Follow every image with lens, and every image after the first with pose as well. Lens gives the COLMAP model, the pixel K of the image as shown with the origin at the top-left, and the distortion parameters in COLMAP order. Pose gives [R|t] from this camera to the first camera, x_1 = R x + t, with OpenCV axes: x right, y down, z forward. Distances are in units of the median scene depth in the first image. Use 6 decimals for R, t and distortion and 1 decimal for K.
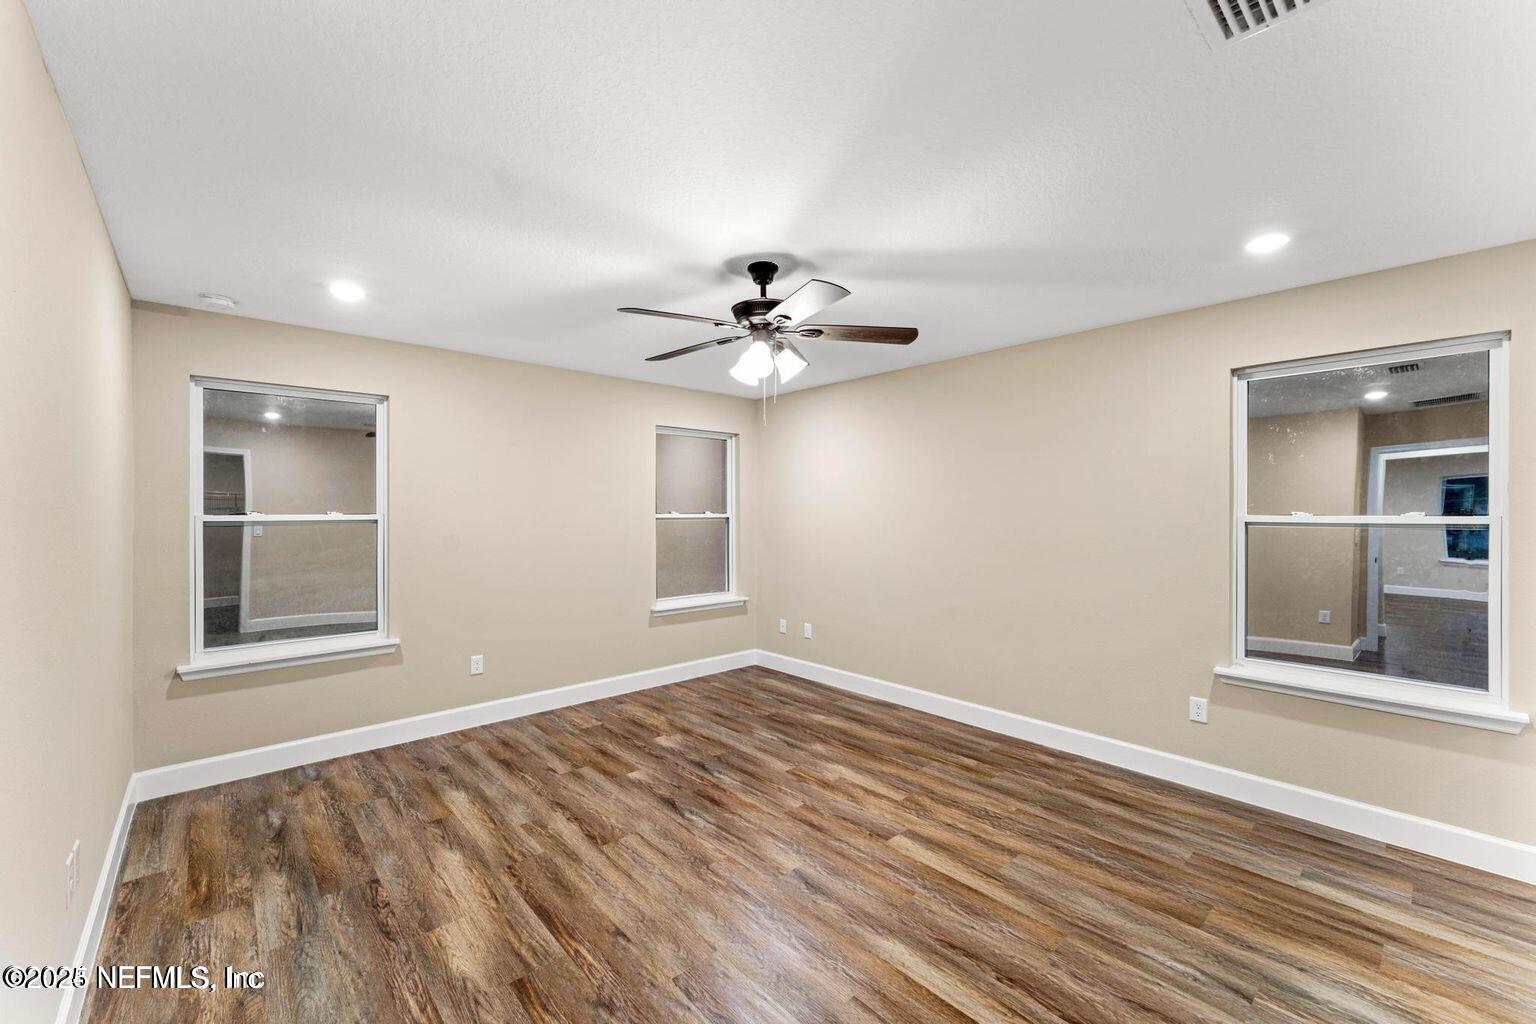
lens RADIAL K [[614.1, 0, 763.6], [0, 614.1, 513.5], [0, 0, 1]] dist [-0.000660, 0.000213]
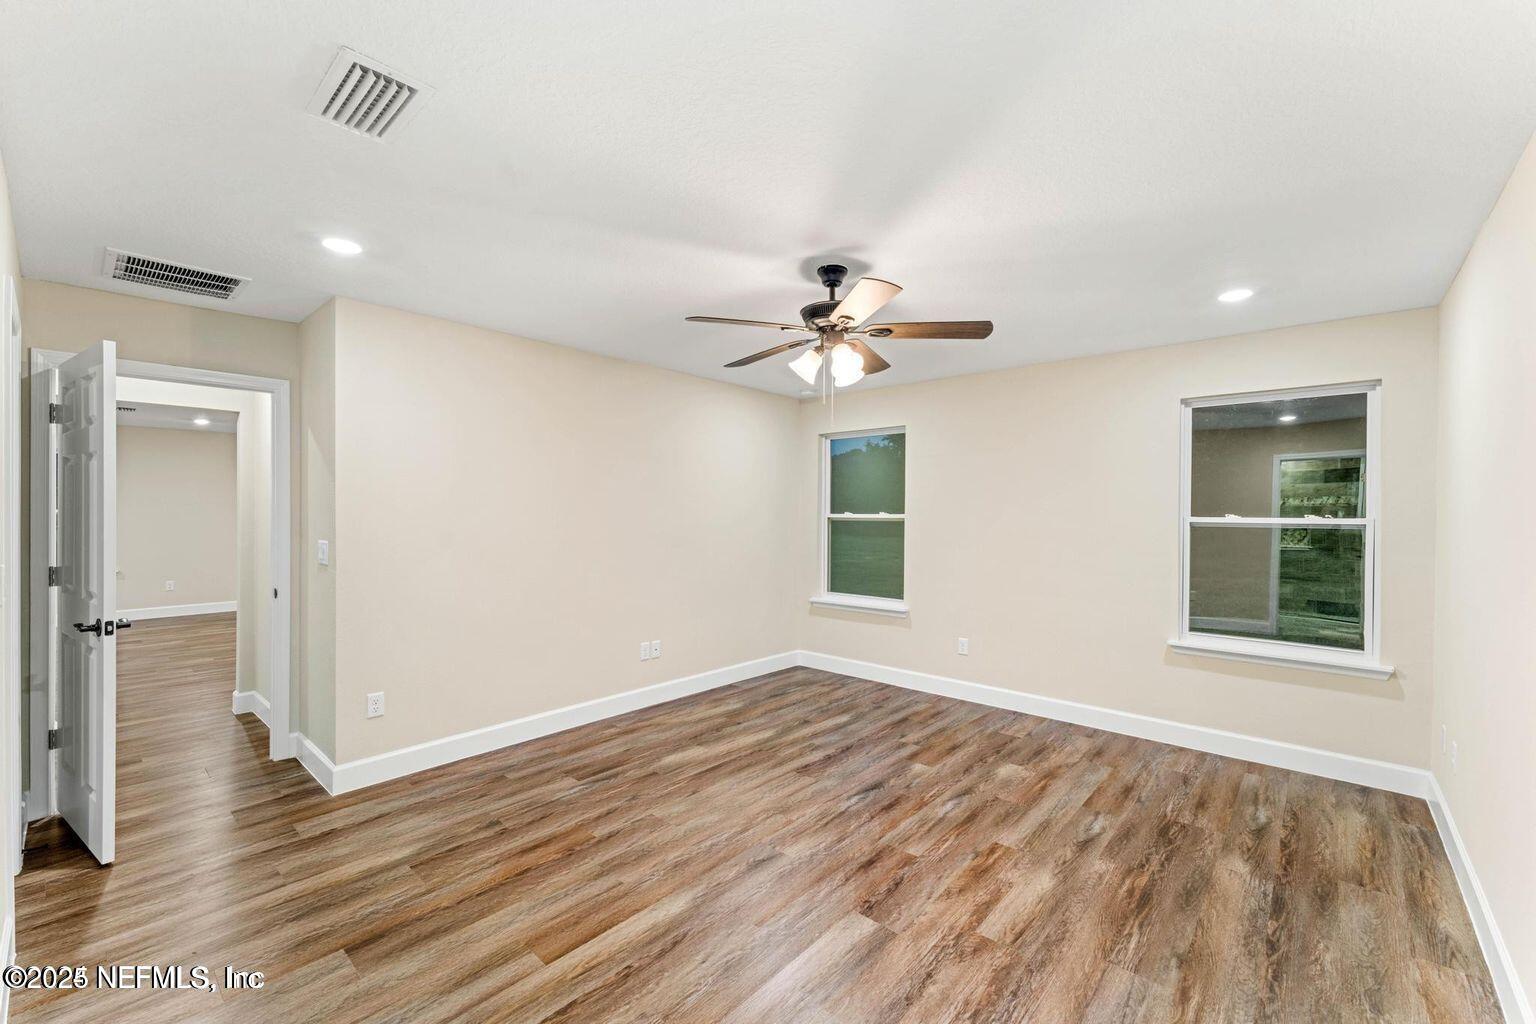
lens RADIAL K [[619.7, 0, 757.2], [0, 619.7, 512.1], [0, 0, 1]] dist [-0.001049, 0.000034]
pose [[0.109487, 0.002373, -0.993985, 0.795602], [-0.010330, 0.999946, 0.001249, -0.002273], [0.993934, 0.010131, 0.109506, 0.606826]]
